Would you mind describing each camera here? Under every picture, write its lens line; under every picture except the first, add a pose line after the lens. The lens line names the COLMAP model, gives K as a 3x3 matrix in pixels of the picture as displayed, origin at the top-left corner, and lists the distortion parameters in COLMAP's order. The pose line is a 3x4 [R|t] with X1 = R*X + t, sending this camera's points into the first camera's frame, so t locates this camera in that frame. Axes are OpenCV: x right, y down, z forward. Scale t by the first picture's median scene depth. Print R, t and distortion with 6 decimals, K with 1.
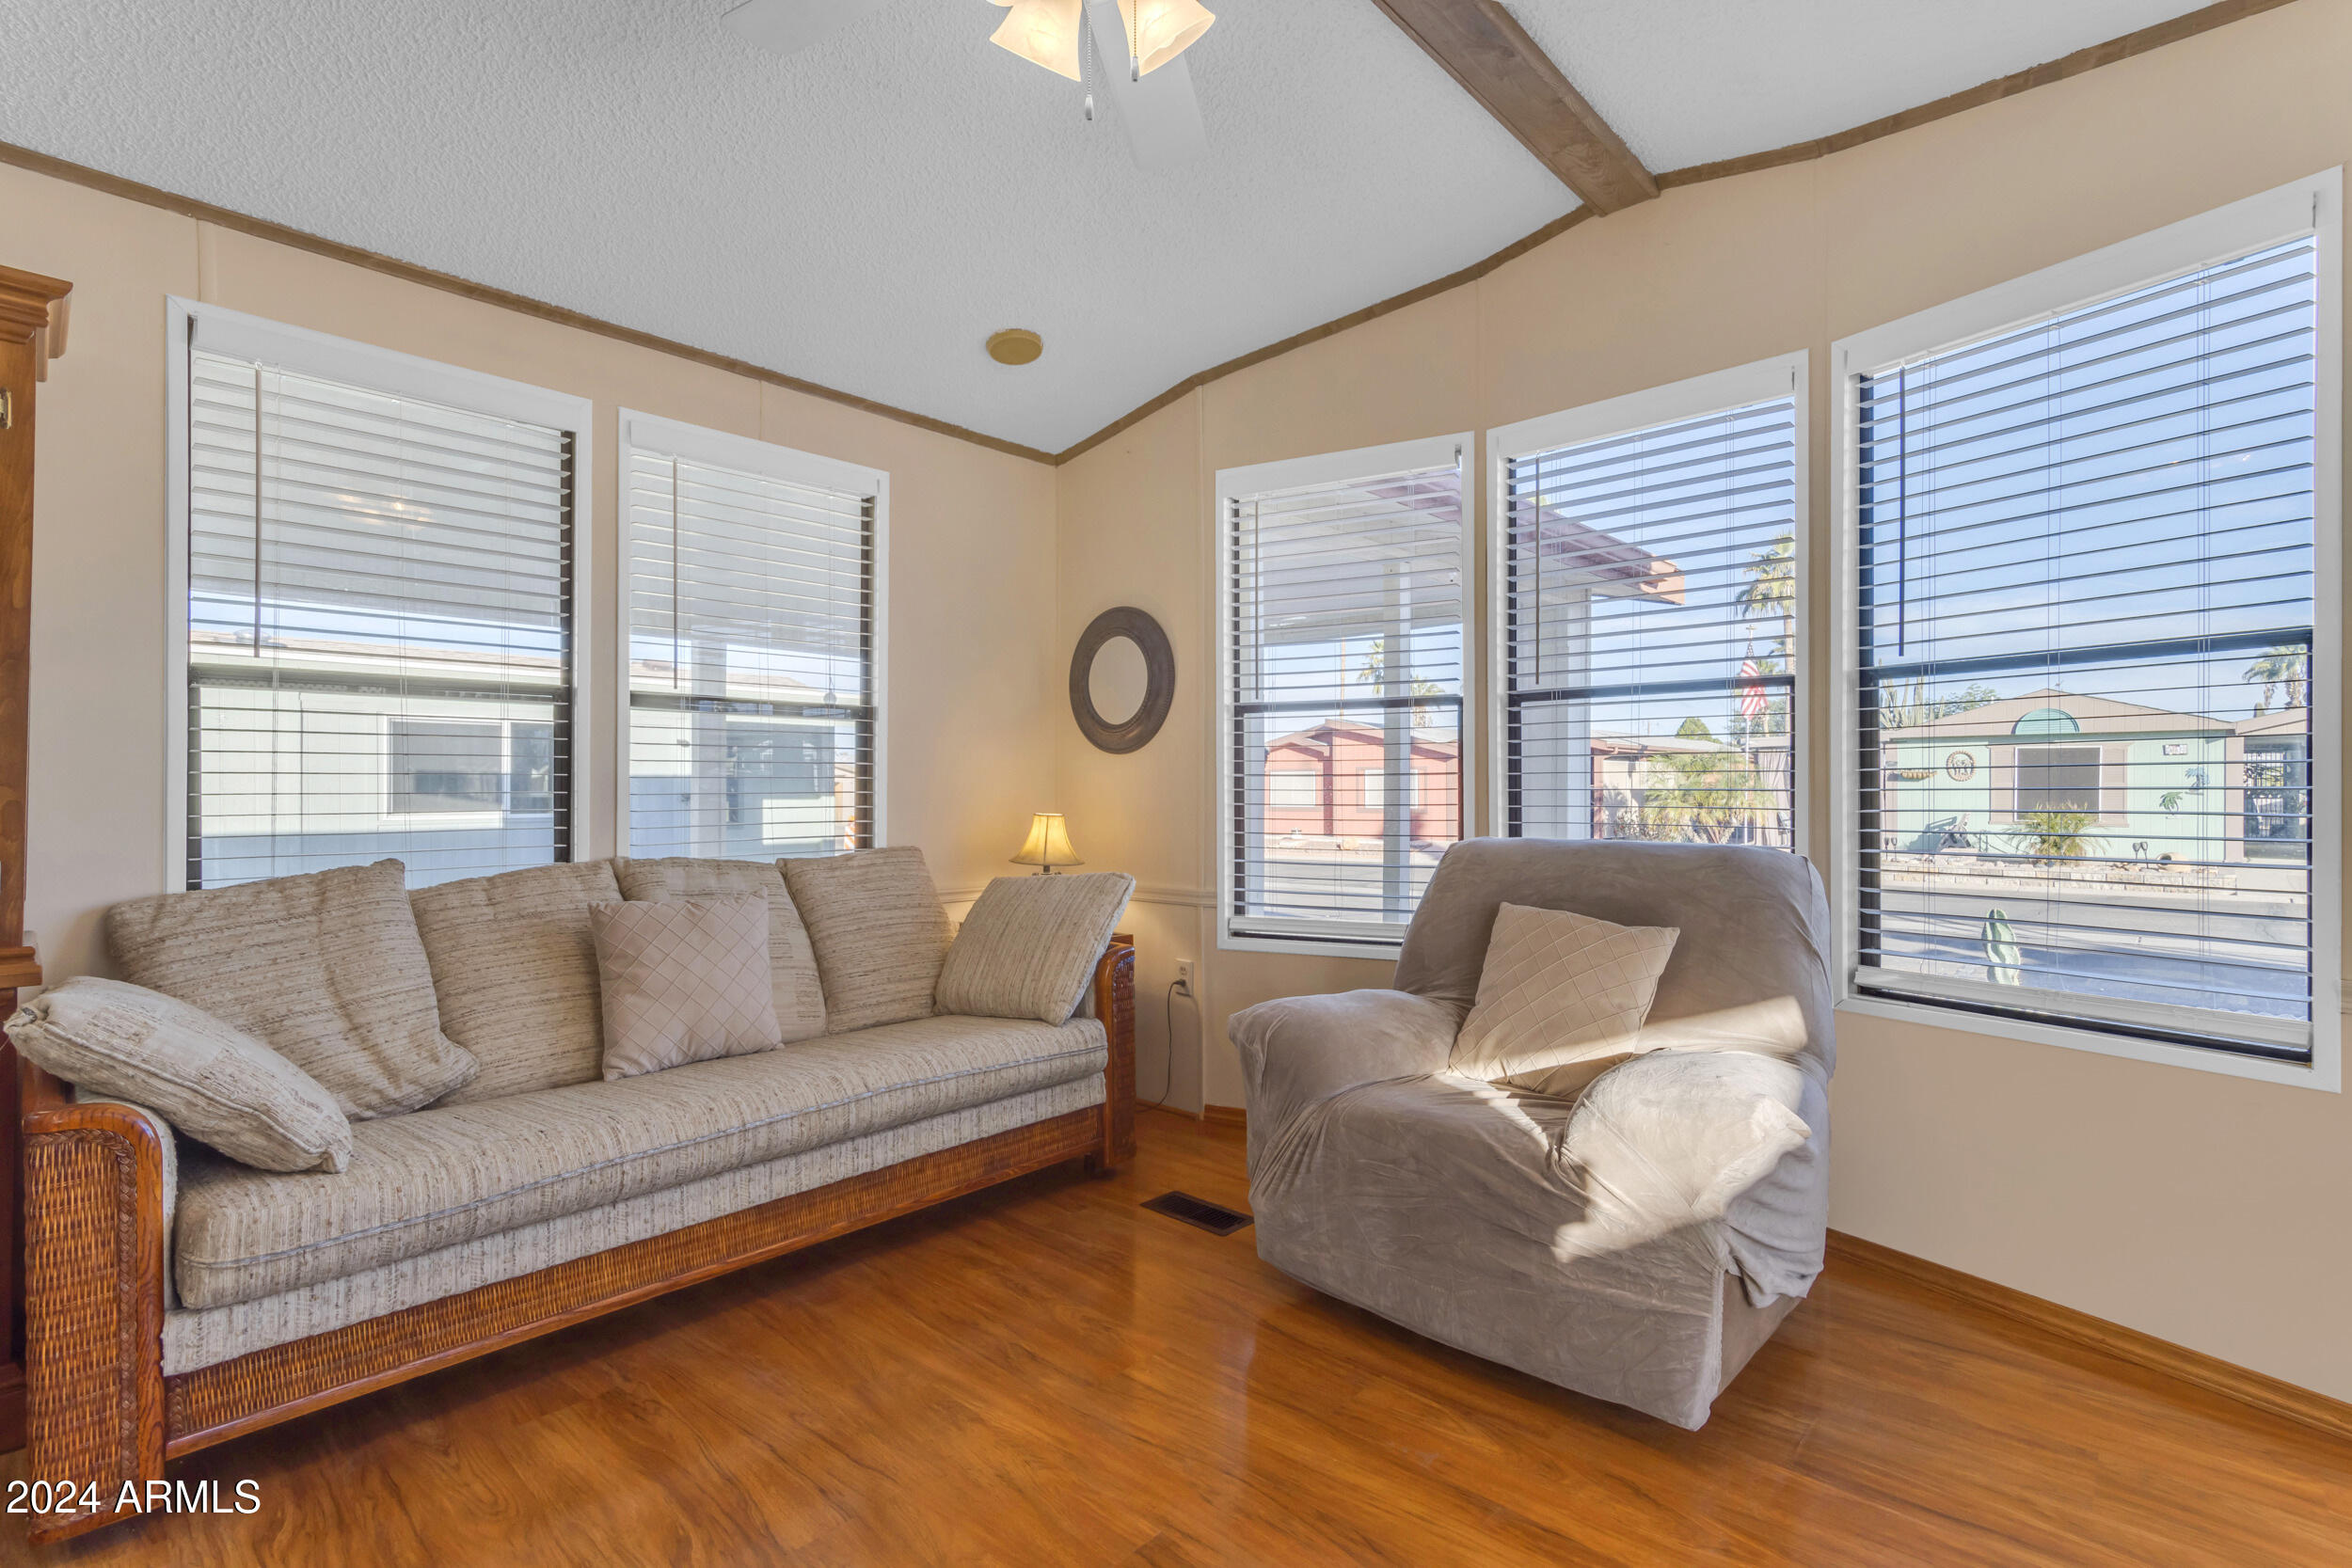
lens RADIAL K [[1085.4, 0, 1177.2], [0, 1085.4, 790.7], [0, 0, 1]] dist [0.002538, 0.000654]
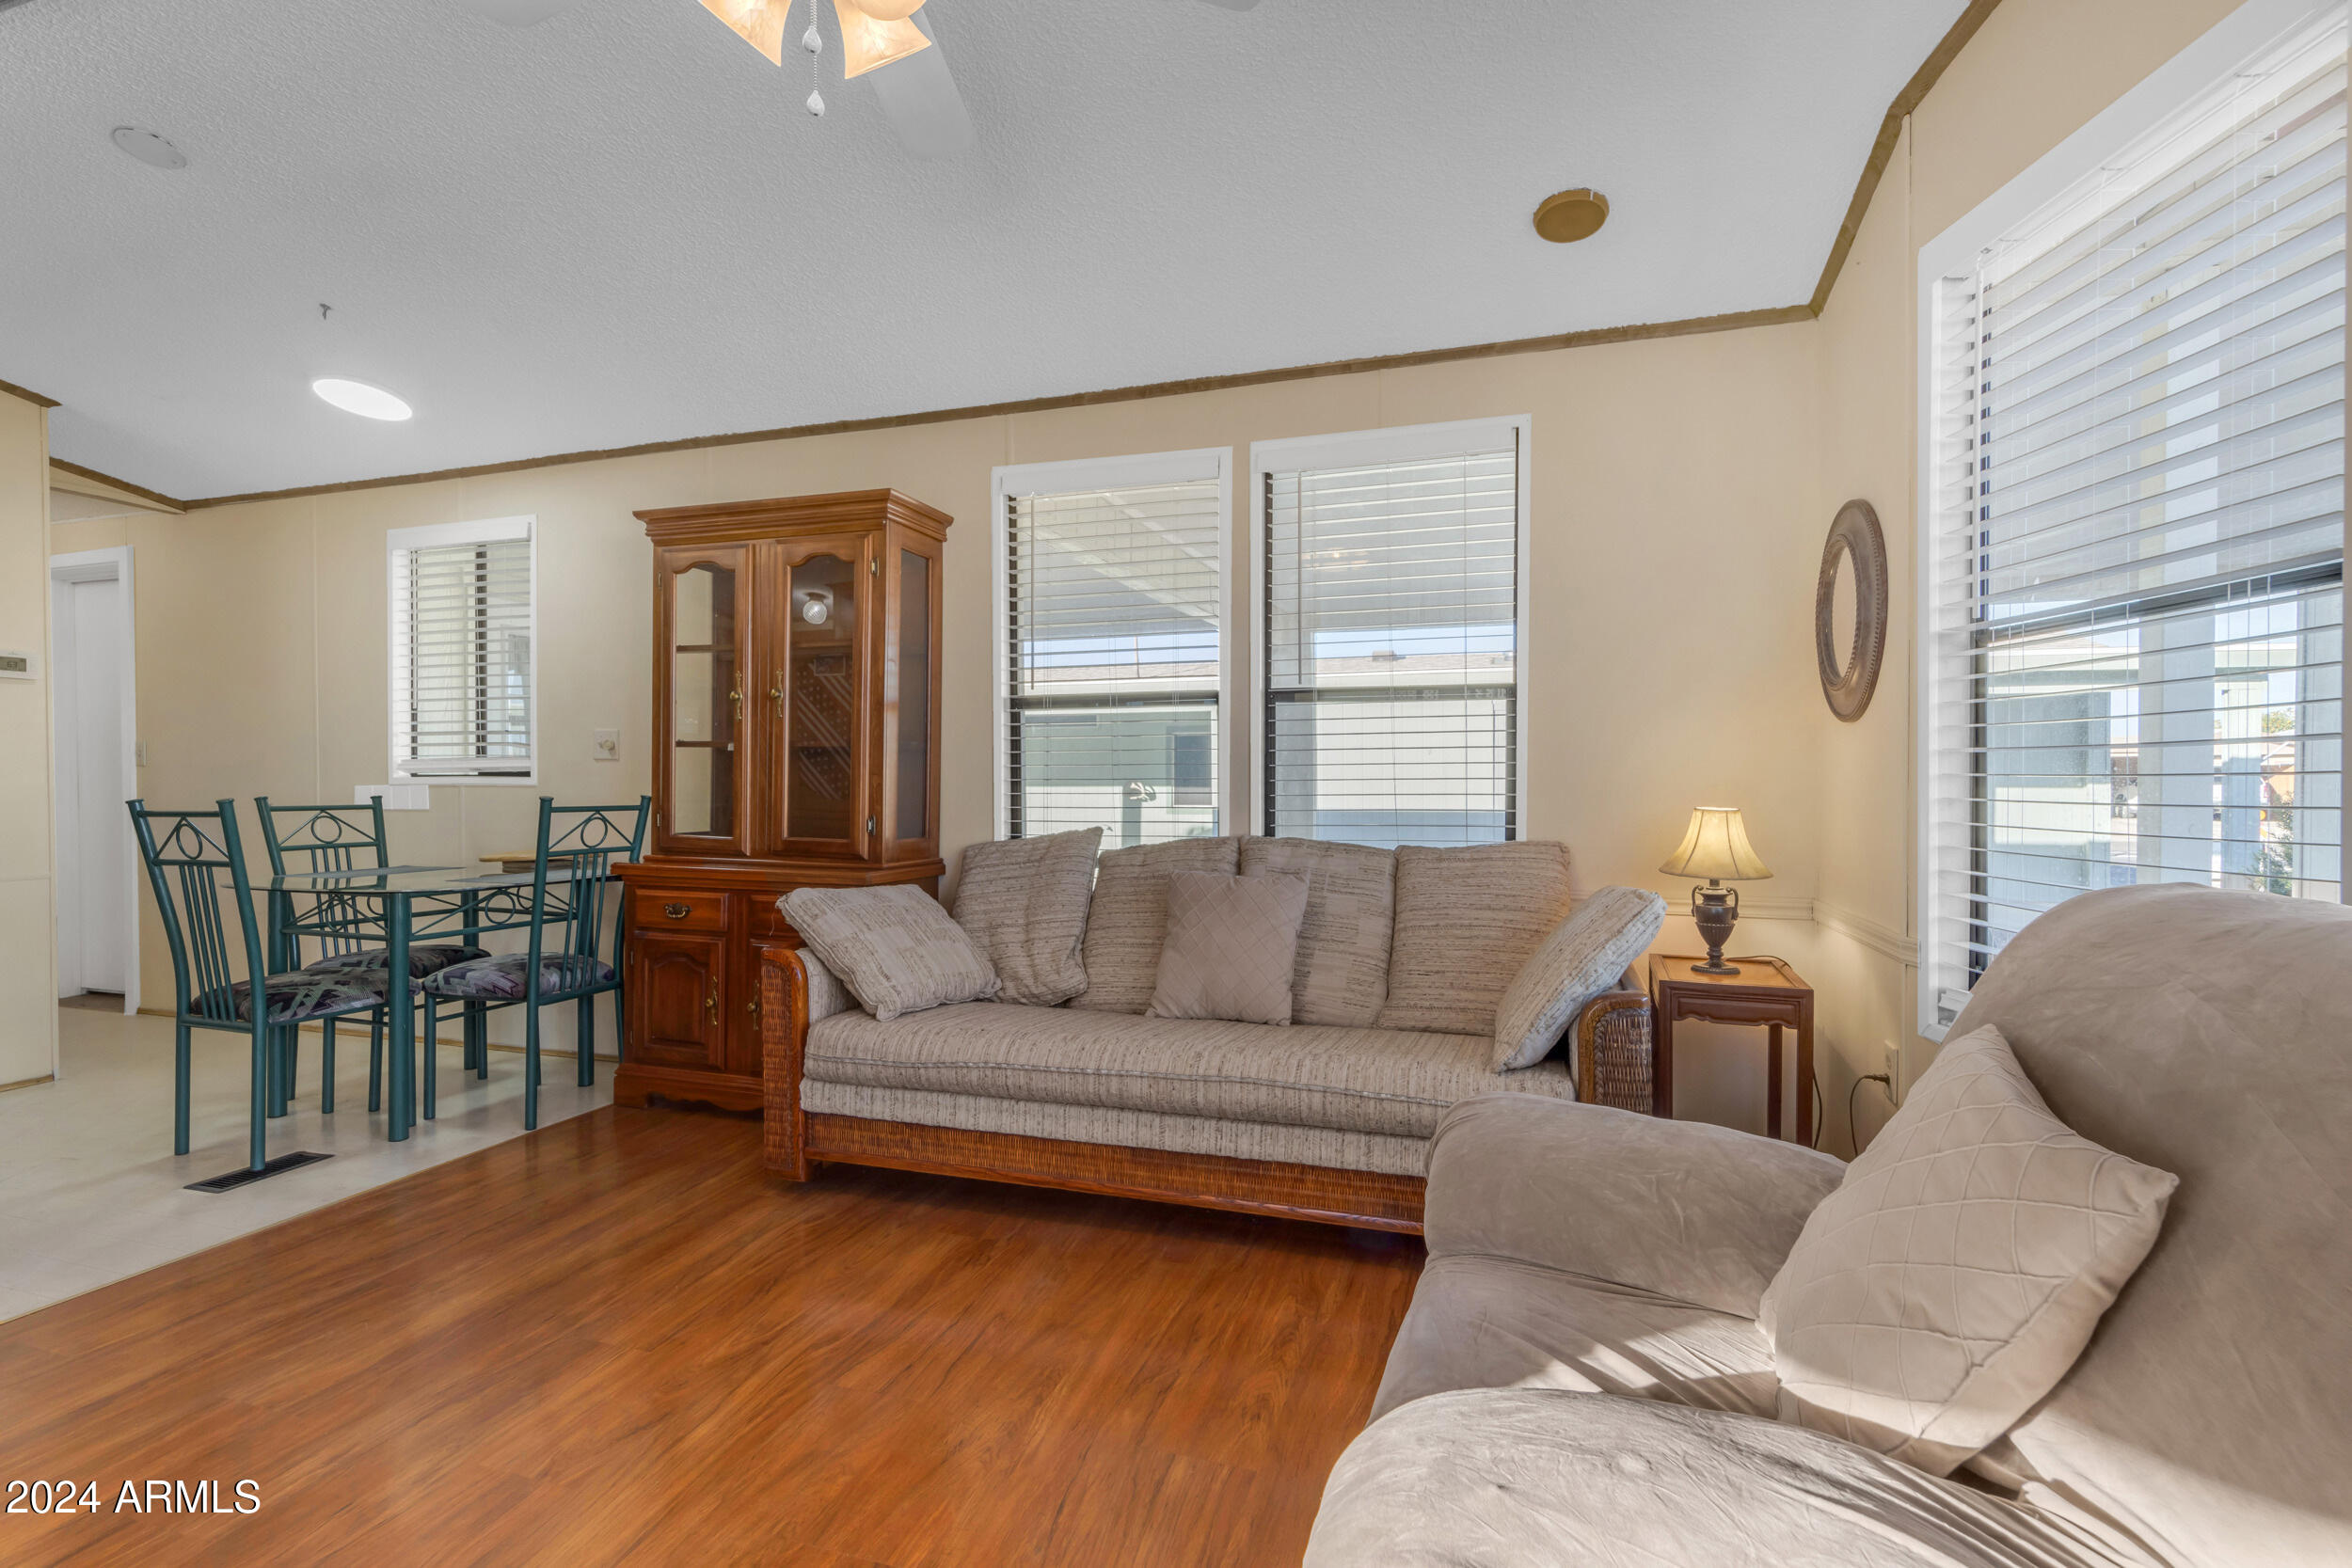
lens RADIAL K [[1085.4, 0, 1177.2], [0, 1085.4, 790.7], [0, 0, 1]] dist [0.002538, 0.000654]
pose [[0.420548, 0.011979, -0.907191, 0.556697], [0.002493, 0.999894, 0.014359, -0.002729], [0.907267, -0.008300, 0.420473, 0.492874]]
